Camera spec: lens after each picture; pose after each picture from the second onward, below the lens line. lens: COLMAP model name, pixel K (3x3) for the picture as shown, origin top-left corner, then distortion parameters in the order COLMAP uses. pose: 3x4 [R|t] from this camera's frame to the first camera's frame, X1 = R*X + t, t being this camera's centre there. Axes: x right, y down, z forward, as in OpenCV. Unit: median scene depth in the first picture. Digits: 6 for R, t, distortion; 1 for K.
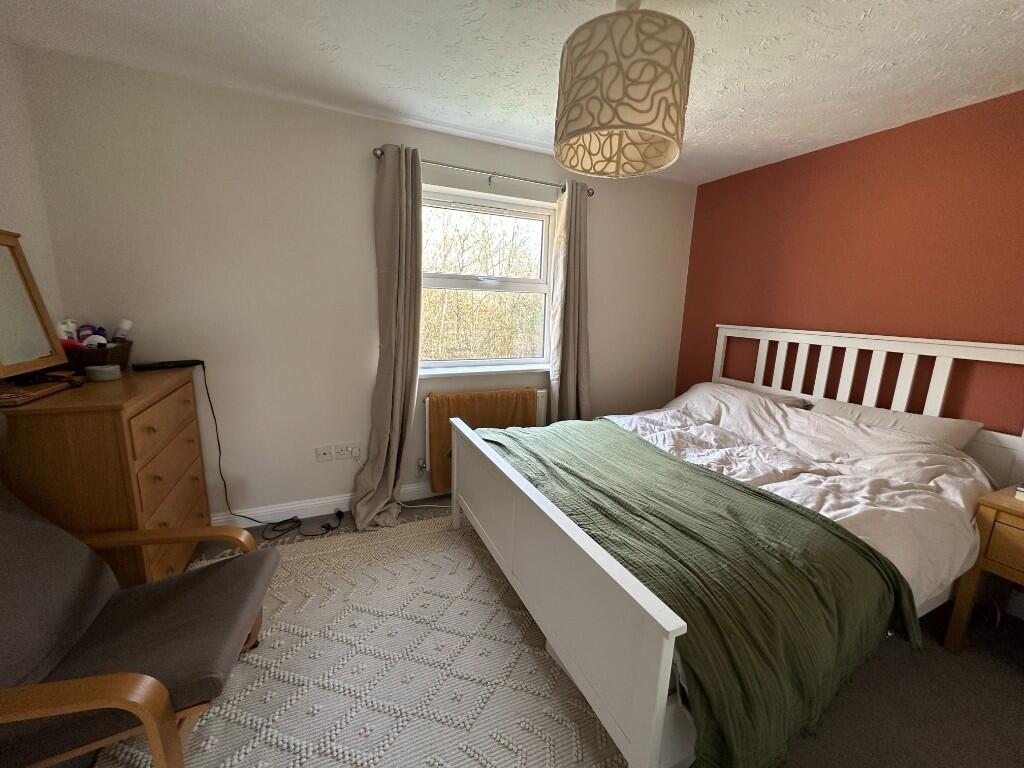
lens RADIAL K [[405.9, 0, 510.3], [0, 405.9, 380.6], [0, 0, 1]] dist [-0.001379, -0.000079]
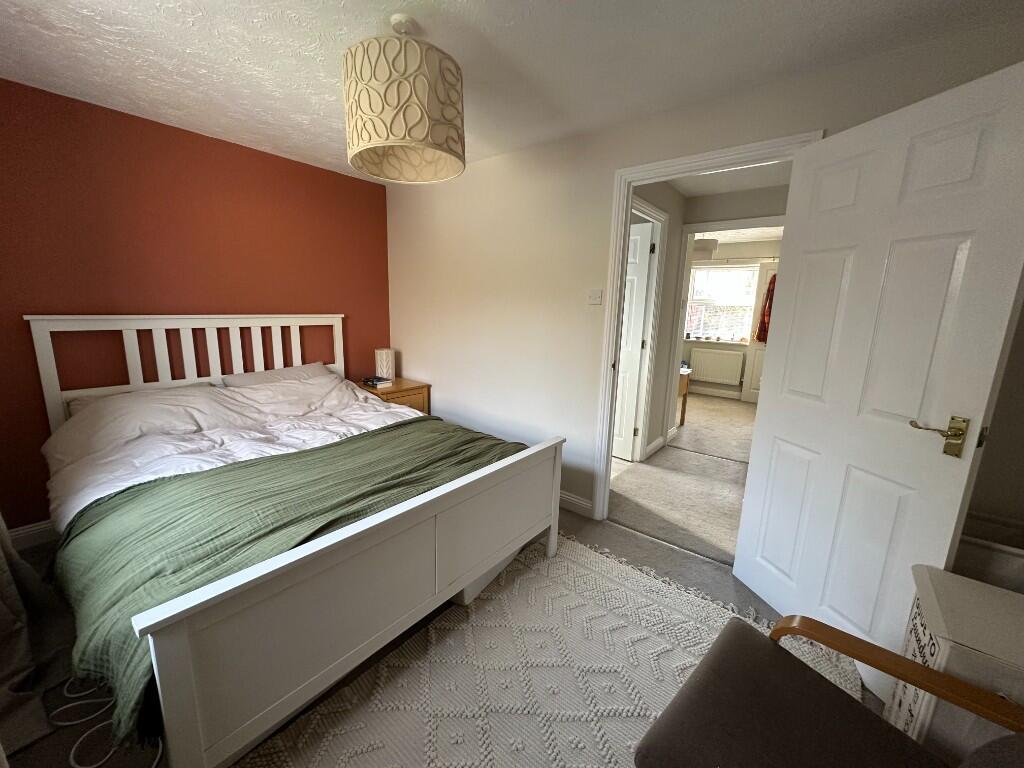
lens RADIAL K [[405.9, 0, 509.7], [0, 405.9, 384.9], [0, 0, 1]] dist [-0.001379, -0.000079]
pose [[-0.442006, -0.221595, 0.869210, -0.597788], [0.126071, 0.944041, 0.304782, -0.191529], [-0.888109, 0.244297, -0.389335, 0.844642]]
